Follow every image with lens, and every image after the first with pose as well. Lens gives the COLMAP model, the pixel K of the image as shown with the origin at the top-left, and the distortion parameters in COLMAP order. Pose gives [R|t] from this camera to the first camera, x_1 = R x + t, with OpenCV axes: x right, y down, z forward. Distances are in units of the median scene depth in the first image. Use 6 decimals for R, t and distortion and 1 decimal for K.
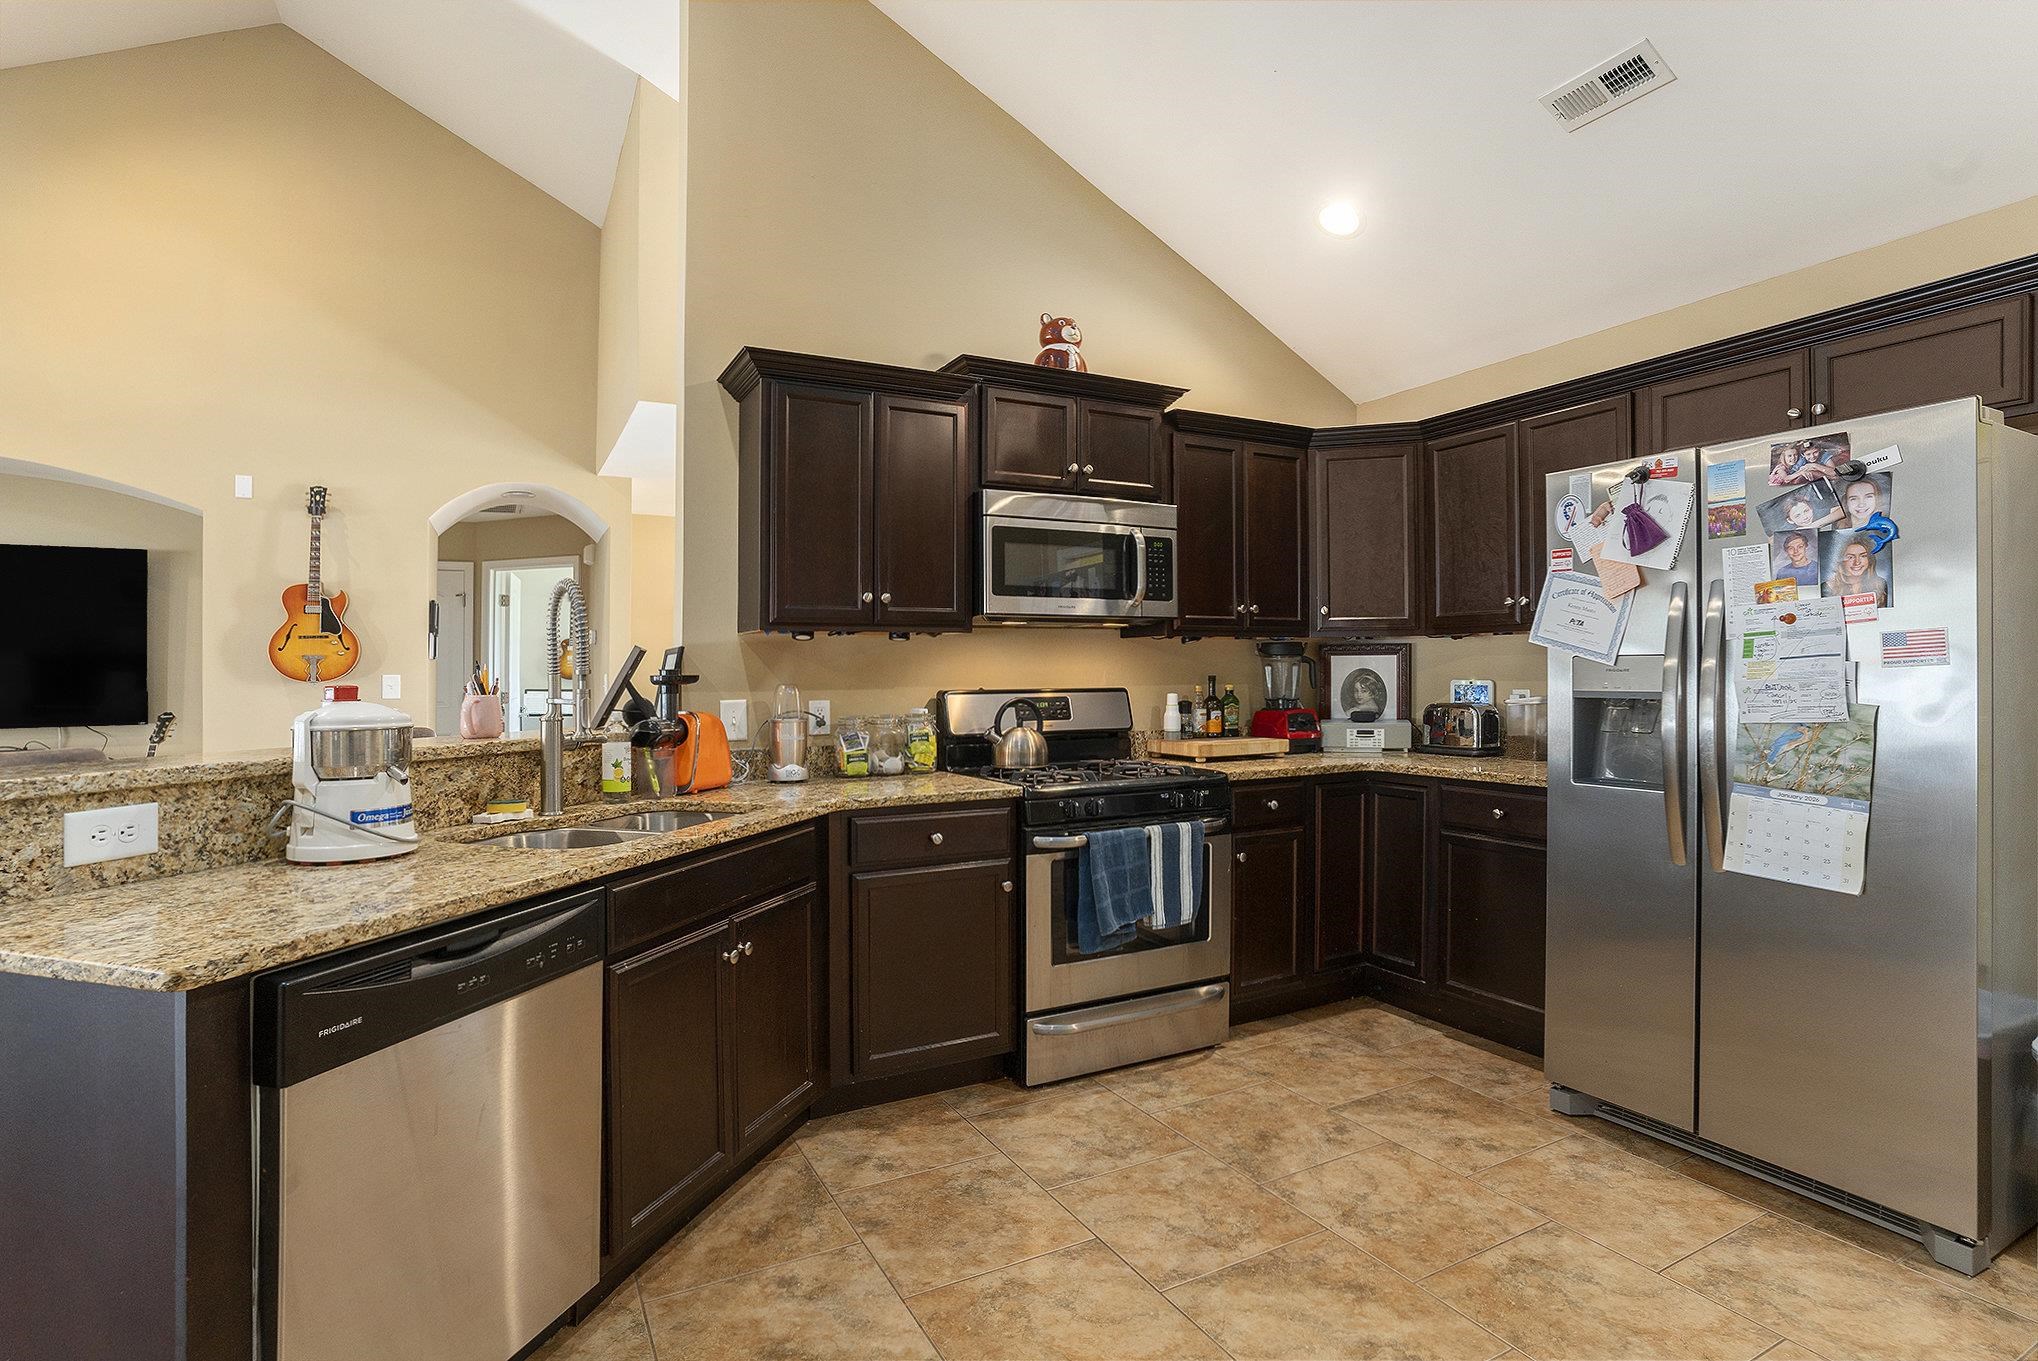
lens RADIAL K [[1006.1, 0, 999.1], [0, 1006.1, 685.9], [0, 0, 1]] dist [-0.070655, 0.027173]
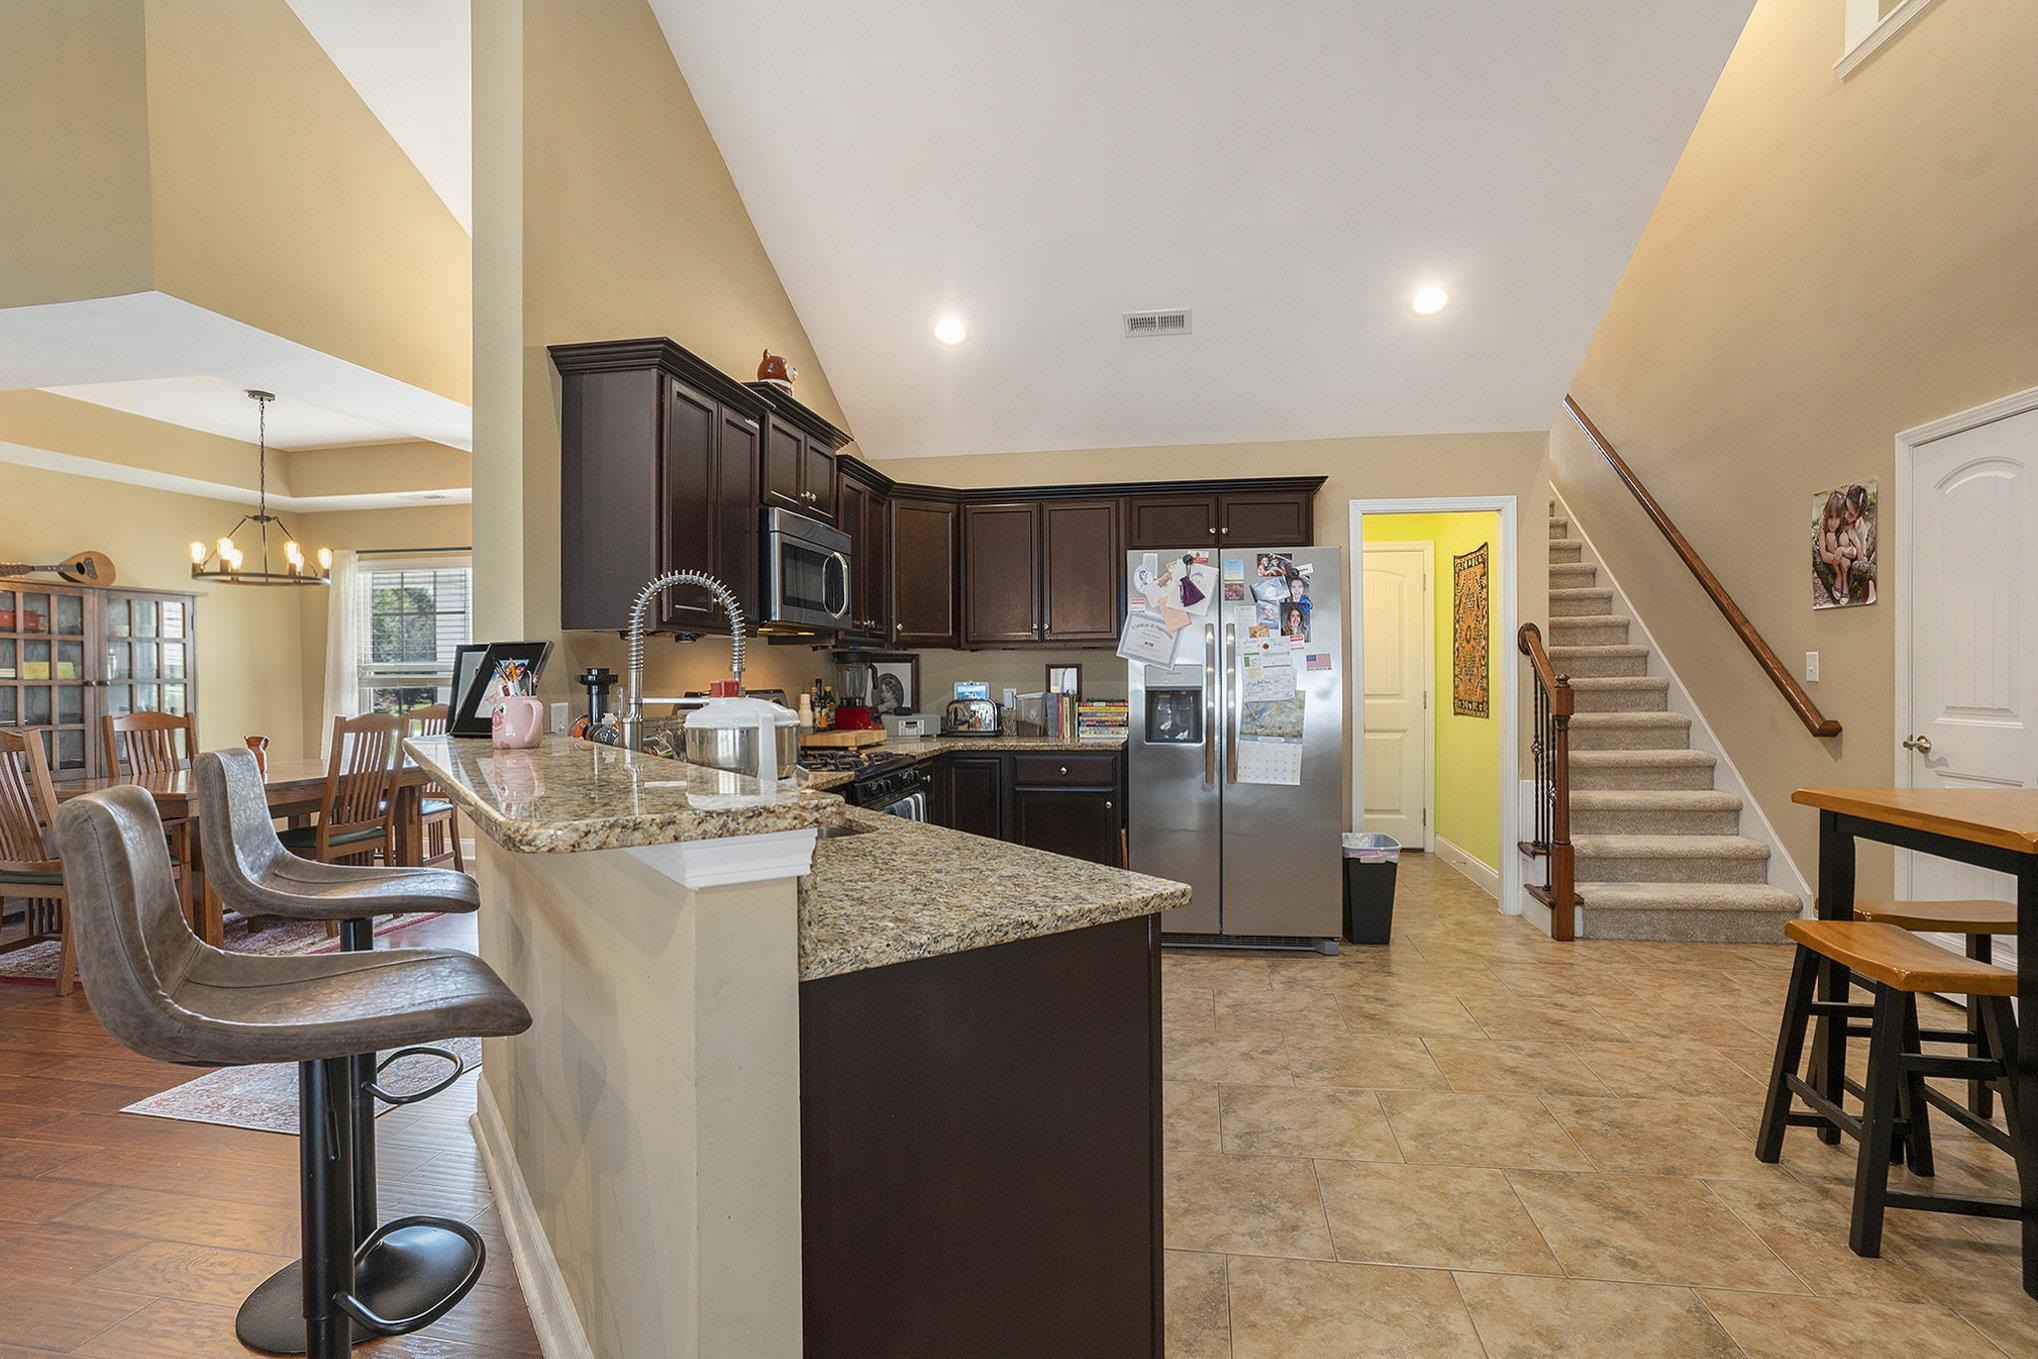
lens RADIAL K [[1006.1, 0, 1026.6], [0, 1006.1, 688.0], [0, 0, 1]] dist [-0.070655, 0.027173]
pose [[0.607396, -0.005900, 0.794377, -0.927754], [0.012733, 0.999916, -0.002309, 0.010473], [-0.794297, 0.011517, 0.607420, 0.156878]]
